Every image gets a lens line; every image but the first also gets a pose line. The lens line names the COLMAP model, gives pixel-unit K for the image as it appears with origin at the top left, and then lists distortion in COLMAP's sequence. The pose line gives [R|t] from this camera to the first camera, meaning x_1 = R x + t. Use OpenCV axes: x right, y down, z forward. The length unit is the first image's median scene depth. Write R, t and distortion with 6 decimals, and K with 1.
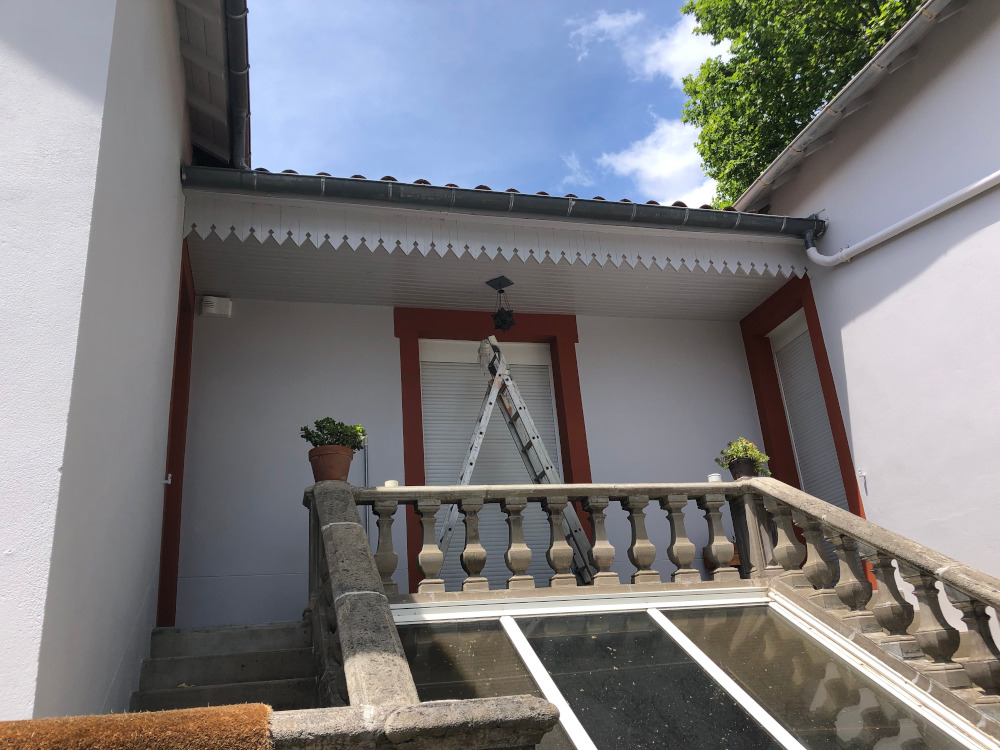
lens RADIAL K [[804.9, 0, 500.0], [0, 804.9, 375.0], [0, 0, 1]] dist [0.040883, 0.005123]
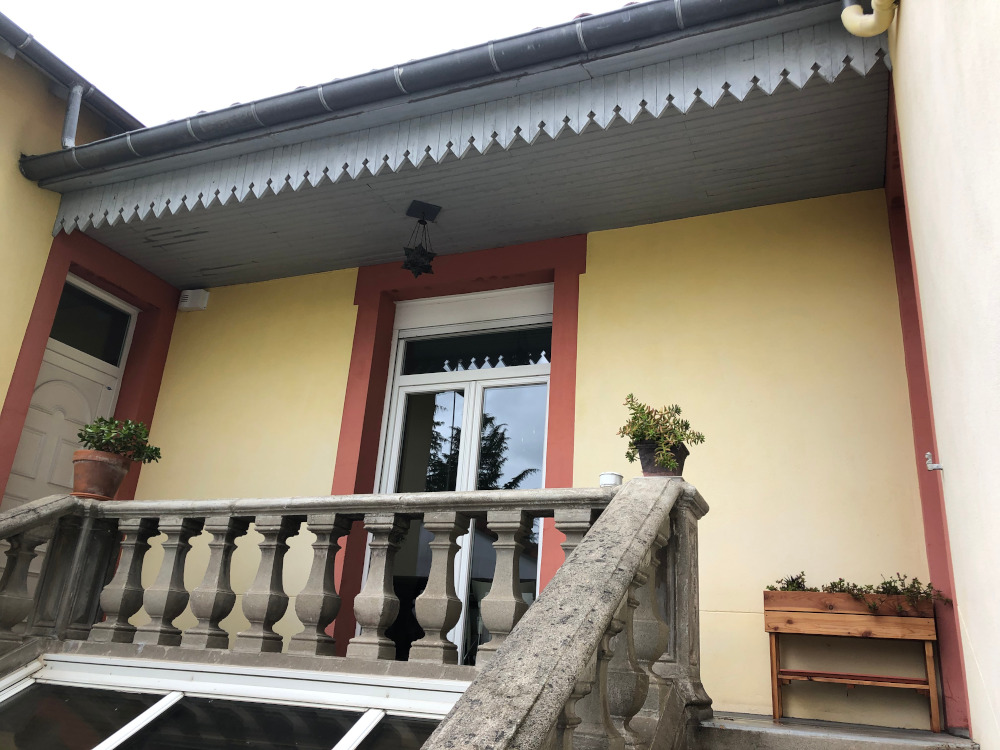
lens RADIAL K [[804.9, 0, 500.0], [0, 804.9, 375.0], [0, 0, 1]] dist [0.040883, 0.005123]
pose [[0.778045, -0.088587, -0.621931, 0.502954], [0.102381, 0.994652, -0.013597, 0.051294], [0.619810, -0.053095, 0.782954, 0.482923]]
